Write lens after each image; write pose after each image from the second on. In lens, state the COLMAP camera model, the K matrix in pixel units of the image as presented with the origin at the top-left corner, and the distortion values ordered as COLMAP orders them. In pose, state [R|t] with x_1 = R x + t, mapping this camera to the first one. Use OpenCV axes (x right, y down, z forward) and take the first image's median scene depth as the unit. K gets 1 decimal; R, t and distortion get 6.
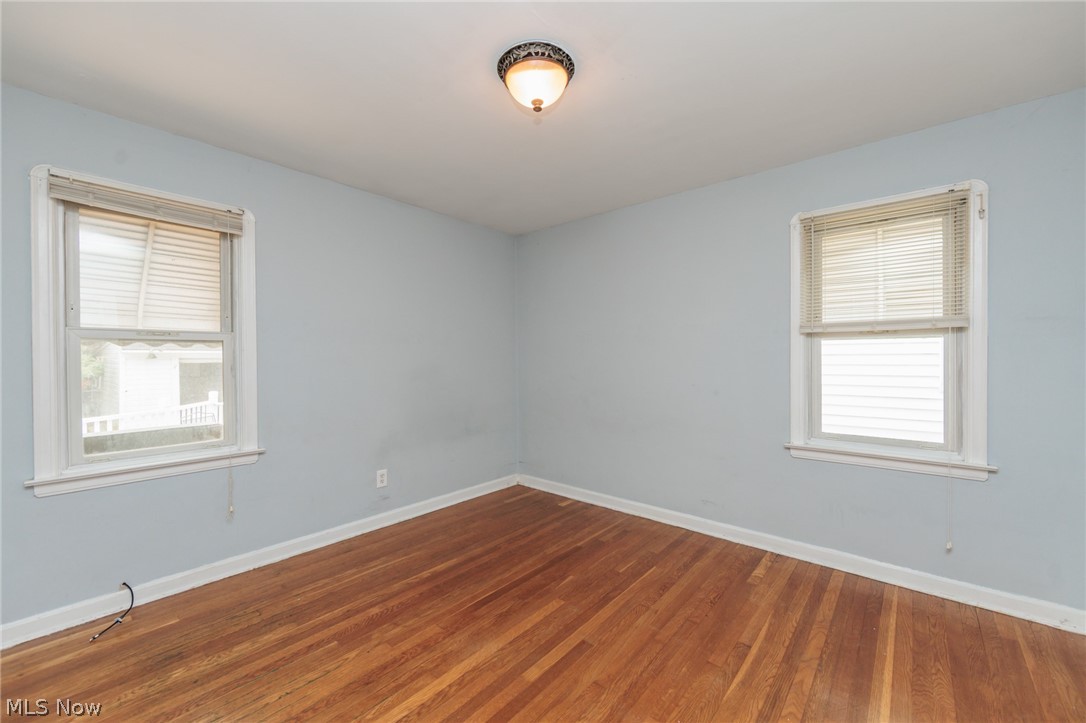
lens RADIAL K [[417.6, 0, 548.5], [0, 417.6, 361.4], [0, 0, 1]] dist [-0.000279, -0.000224]
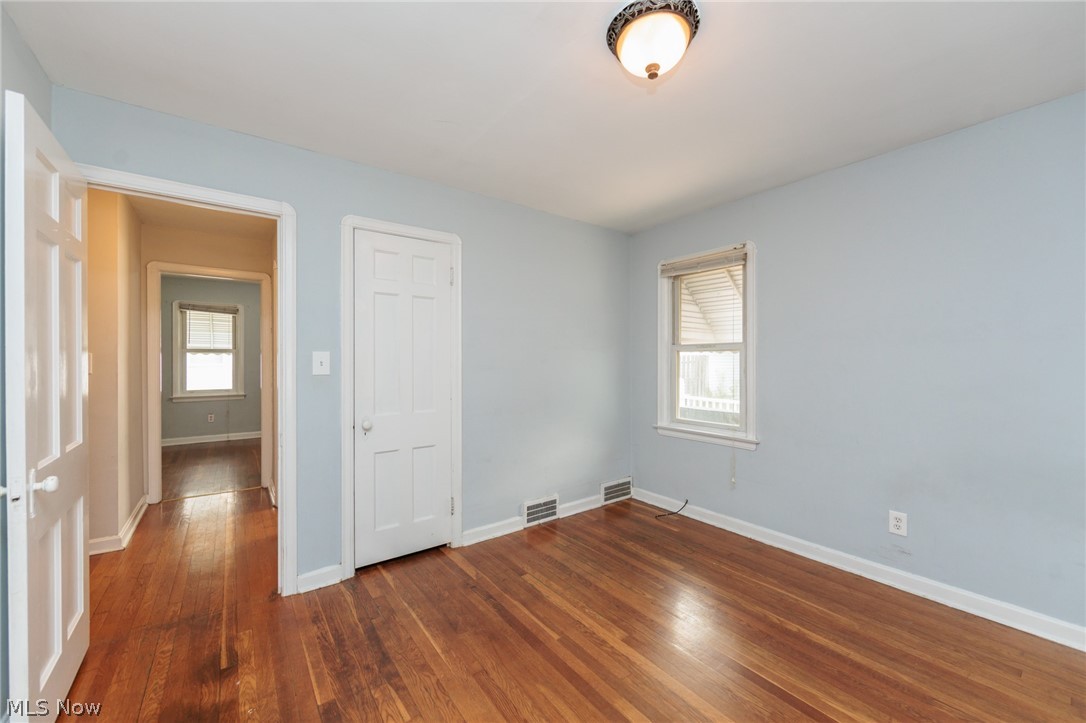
lens RADIAL K [[417.6, 0, 548.5], [0, 417.6, 361.4], [0, 0, 1]] dist [-0.000279, -0.000224]
pose [[-0.199097, 0.001884, -0.979978, 0.598042], [-0.010651, 0.999935, 0.004087, -0.012021], [0.979922, 0.011251, -0.199064, 0.673048]]
